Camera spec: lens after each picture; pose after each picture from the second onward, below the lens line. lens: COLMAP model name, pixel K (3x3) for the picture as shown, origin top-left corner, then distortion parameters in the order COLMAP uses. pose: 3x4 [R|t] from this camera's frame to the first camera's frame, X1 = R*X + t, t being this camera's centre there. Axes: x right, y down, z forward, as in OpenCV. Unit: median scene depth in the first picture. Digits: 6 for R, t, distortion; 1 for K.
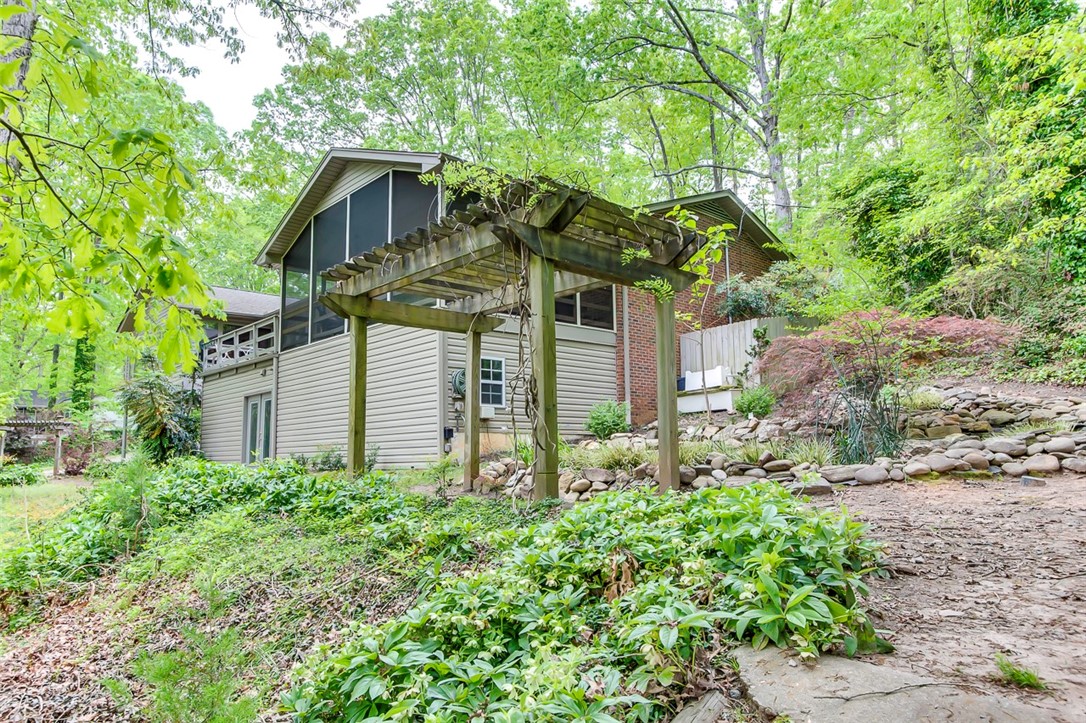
lens RADIAL K [[697.9, 0, 541.7], [0, 697.9, 365.8], [0, 0, 1]] dist [-0.007820, 0.000375]
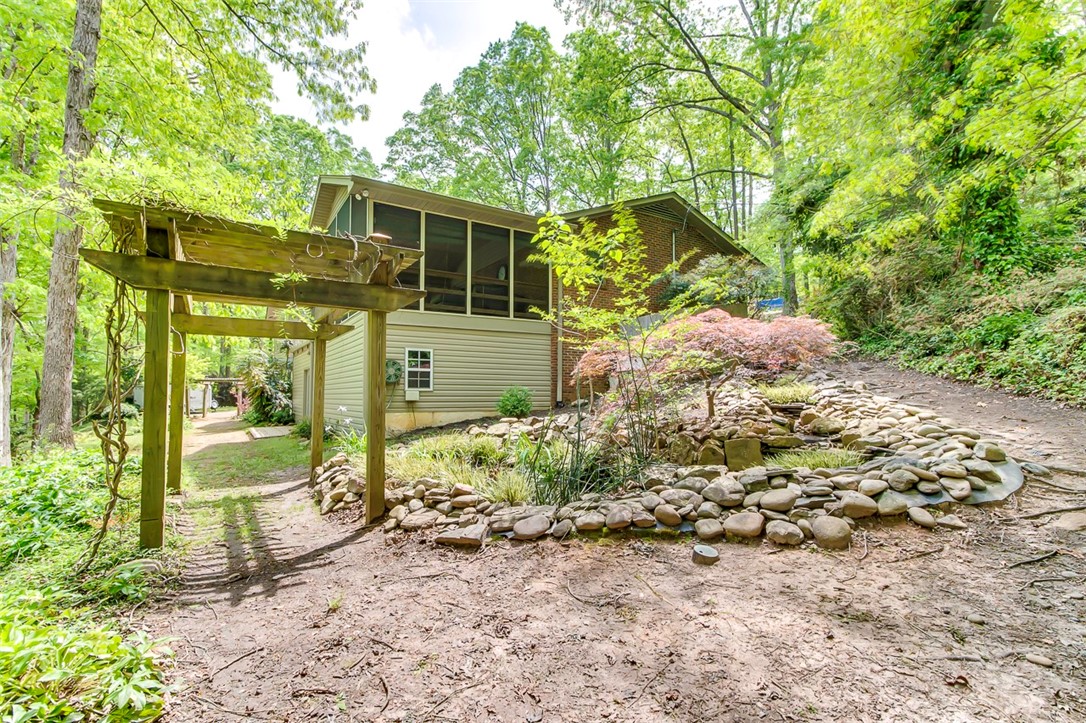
lens RADIAL K [[506.3, 0, 538.2], [0, 506.3, 368.6], [0, 0, 1]] dist [0.005054, 0.000145]
pose [[0.985016, 0.004768, -0.172398, 0.274460], [0.008508, 0.997057, 0.076186, -0.042349], [0.172254, -0.076511, 0.982077, 0.180853]]
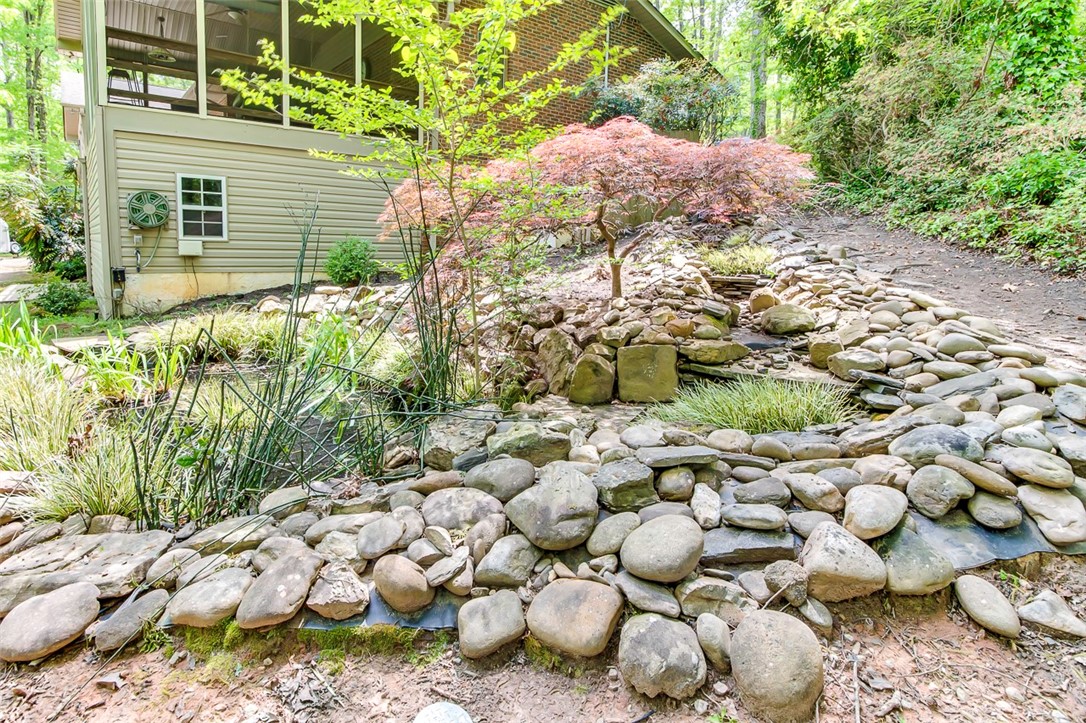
lens RADIAL K [[592.1, 0, 532.6], [0, 592.1, 299.4], [0, 0, 1]] dist [-0.012869, 0.004828]
pose [[0.997169, 0.044339, -0.060723, 0.334976], [-0.030090, 0.975453, 0.218141, -0.031348], [0.068905, -0.215696, 0.974026, 0.356991]]
